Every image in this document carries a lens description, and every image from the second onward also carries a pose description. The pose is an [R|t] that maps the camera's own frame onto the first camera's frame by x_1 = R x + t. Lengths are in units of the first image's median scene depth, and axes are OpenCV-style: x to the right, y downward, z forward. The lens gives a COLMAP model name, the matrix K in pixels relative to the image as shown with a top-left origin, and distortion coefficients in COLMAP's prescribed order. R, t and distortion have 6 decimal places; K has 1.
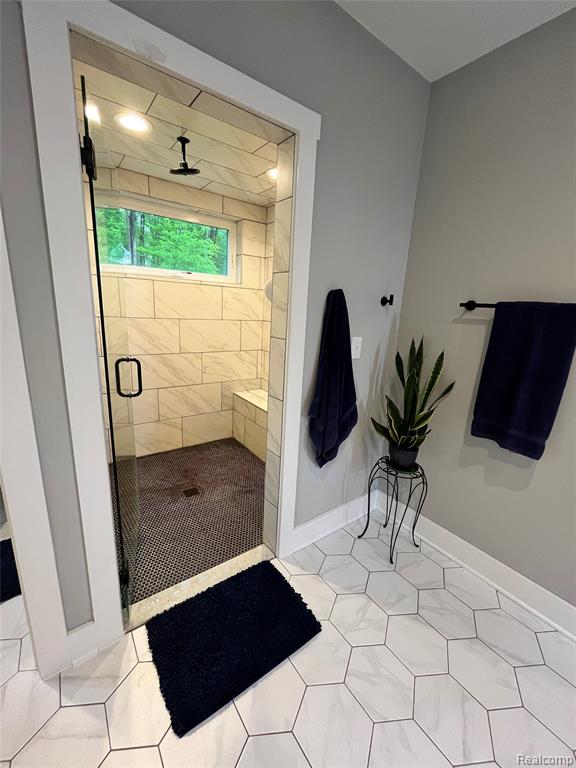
lens RADIAL K [[313.1, 0, 288.0], [0, 313.1, 384.0], [0, 0, 1]] dist [0.001641, 0.000192]
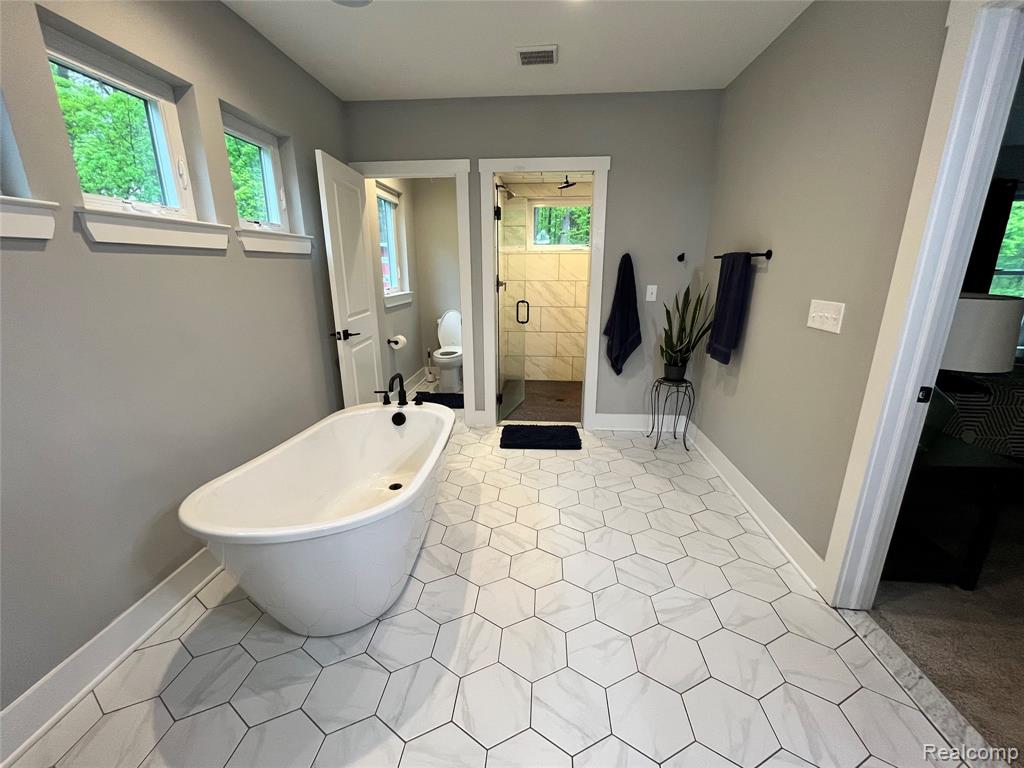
lens RADIAL K [[417.5, 0, 512.0], [0, 417.5, 384.0], [0, 0, 1]] dist [0.001641, 0.000192]
pose [[0.758483, 0.121229, -0.640318, 1.014186], [-0.117443, 0.991886, 0.048673, 0.277956], [0.641023, 0.038283, 0.766567, -0.840311]]
